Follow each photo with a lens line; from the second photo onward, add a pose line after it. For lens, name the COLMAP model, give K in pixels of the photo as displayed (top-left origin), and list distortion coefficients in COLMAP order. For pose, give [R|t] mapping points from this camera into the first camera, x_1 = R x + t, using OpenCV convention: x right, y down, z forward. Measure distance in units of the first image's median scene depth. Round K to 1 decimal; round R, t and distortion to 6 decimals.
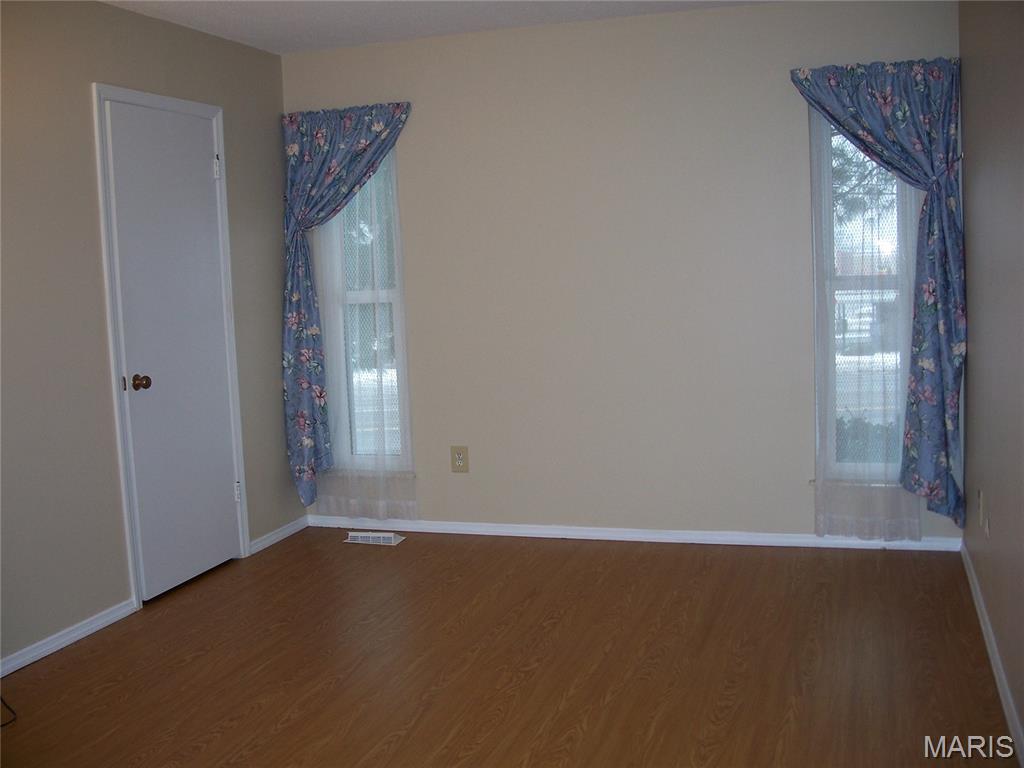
lens RADIAL K [[1118.0, 0, 512.0], [0, 1118.0, 384.0], [0, 0, 1]] dist [-0.203831, 0.235837]
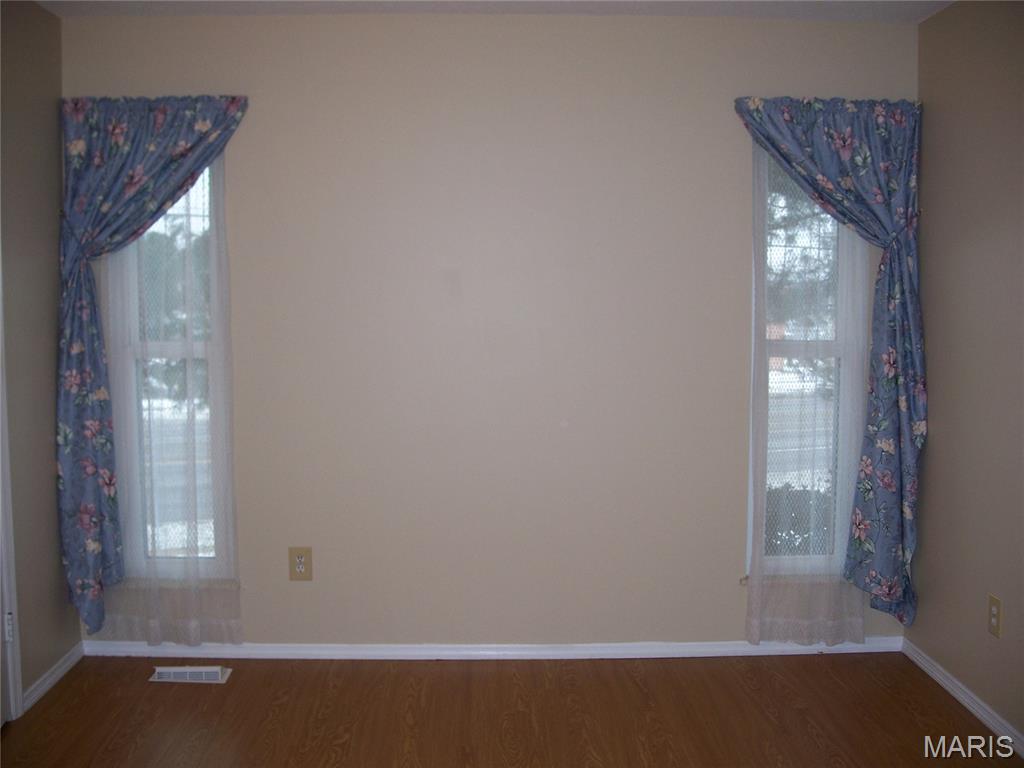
lens RADIAL K [[1118.0, 0, 512.0], [0, 1118.0, 384.0], [0, 0, 1]] dist [-0.203831, 0.235837]
pose [[0.940280, 0.010041, 0.340254, -0.196885], [-0.001176, 0.999655, -0.026251, -0.042718], [-0.340400, 0.024283, 0.939967, 0.262903]]
